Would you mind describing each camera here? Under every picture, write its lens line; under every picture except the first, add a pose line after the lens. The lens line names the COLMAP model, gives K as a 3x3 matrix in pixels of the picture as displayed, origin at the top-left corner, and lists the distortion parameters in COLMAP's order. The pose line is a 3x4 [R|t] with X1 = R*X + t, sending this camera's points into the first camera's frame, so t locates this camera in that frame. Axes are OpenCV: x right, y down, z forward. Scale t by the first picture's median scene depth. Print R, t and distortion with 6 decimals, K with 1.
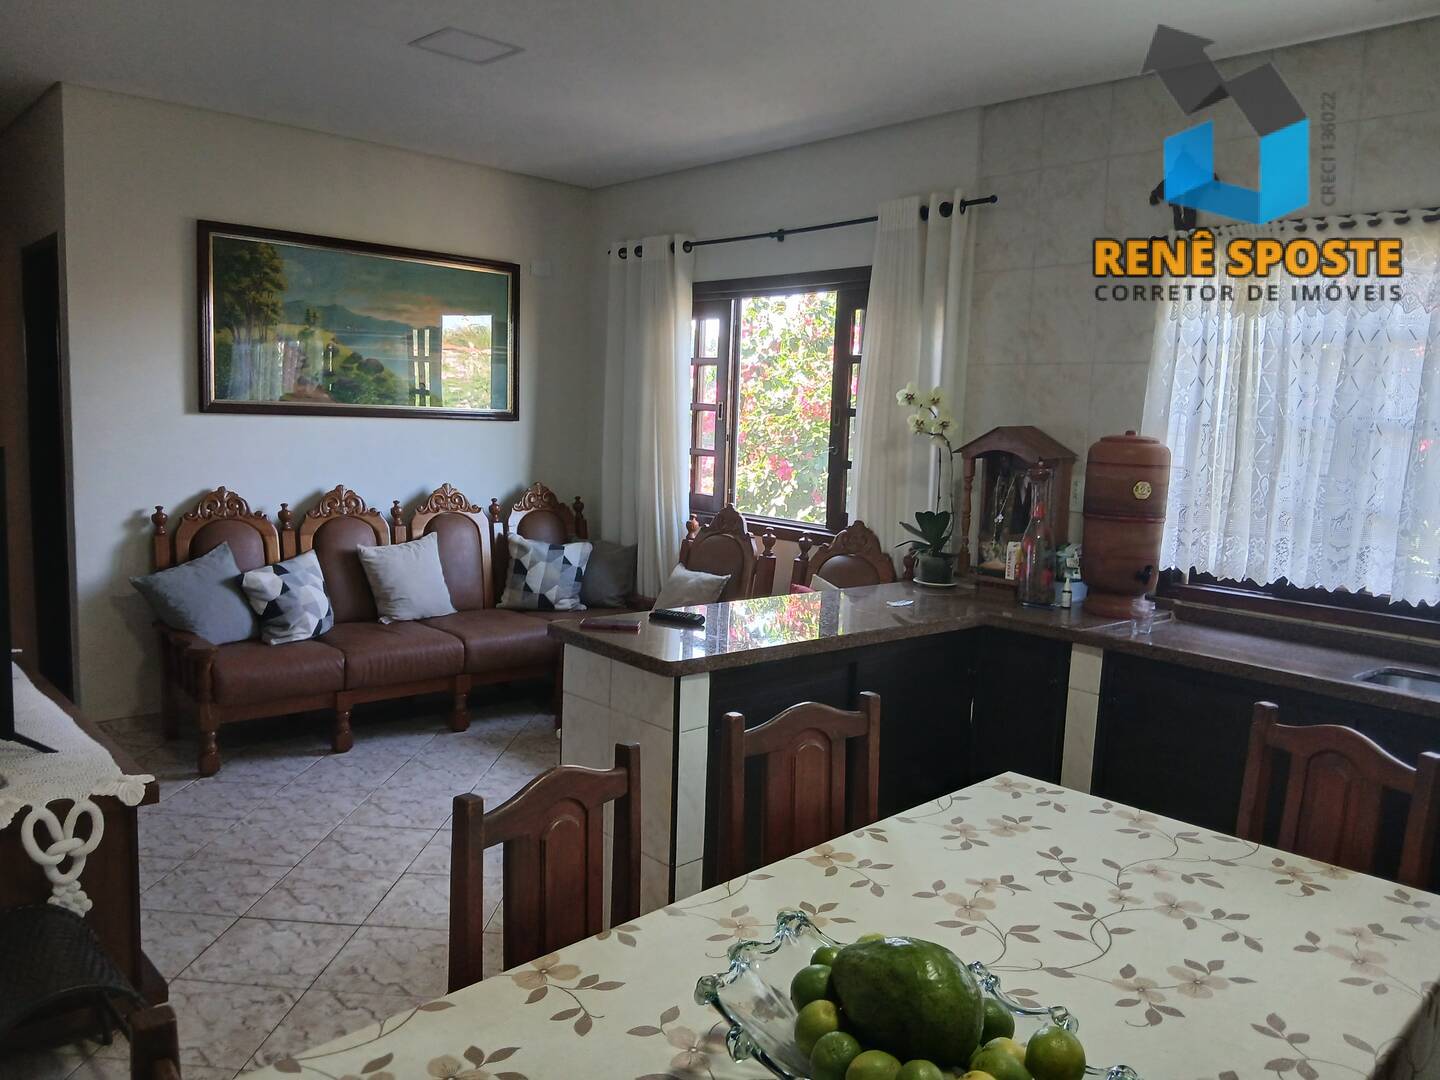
lens RADIAL K [[1084.2, 0, 741.7], [0, 1084.2, 536.9], [0, 0, 1]] dist [0.092843, -0.172834]
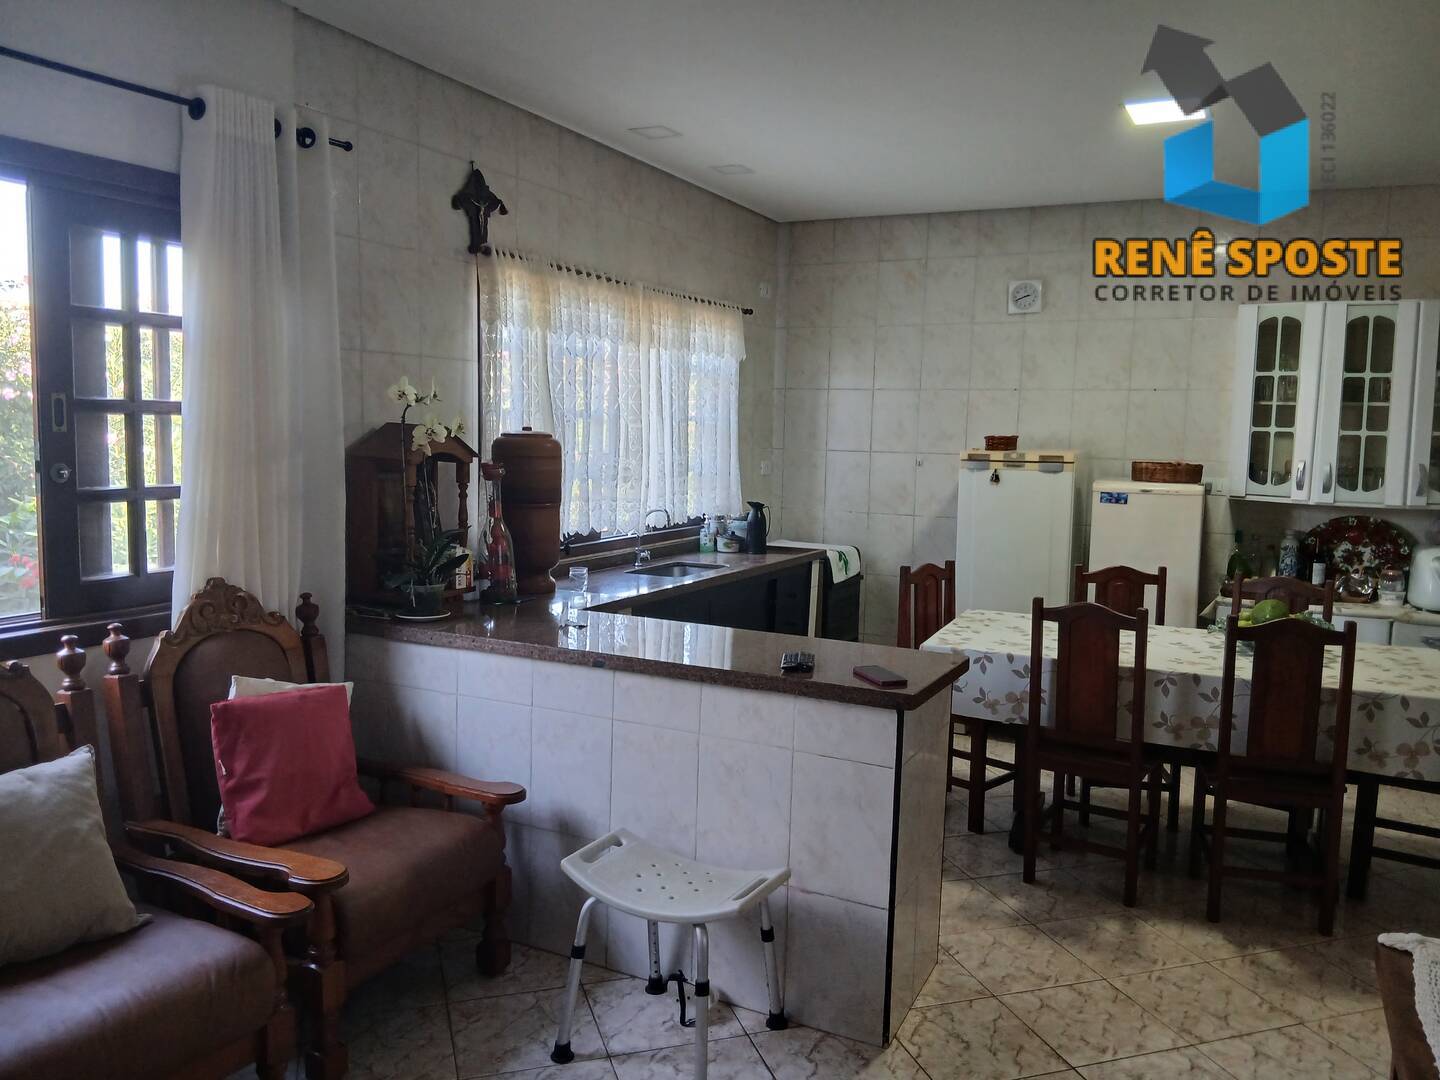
lens RADIAL K [[1084.2, 0, 741.7], [0, 1084.2, 536.9], [0, 0, 1]] dist [0.092843, -0.172834]
pose [[-0.373960, -0.107865, 0.921151, -0.632913], [0.112124, 0.980671, 0.160353, -0.112163], [-0.920642, 0.163249, -0.354637, 0.997543]]
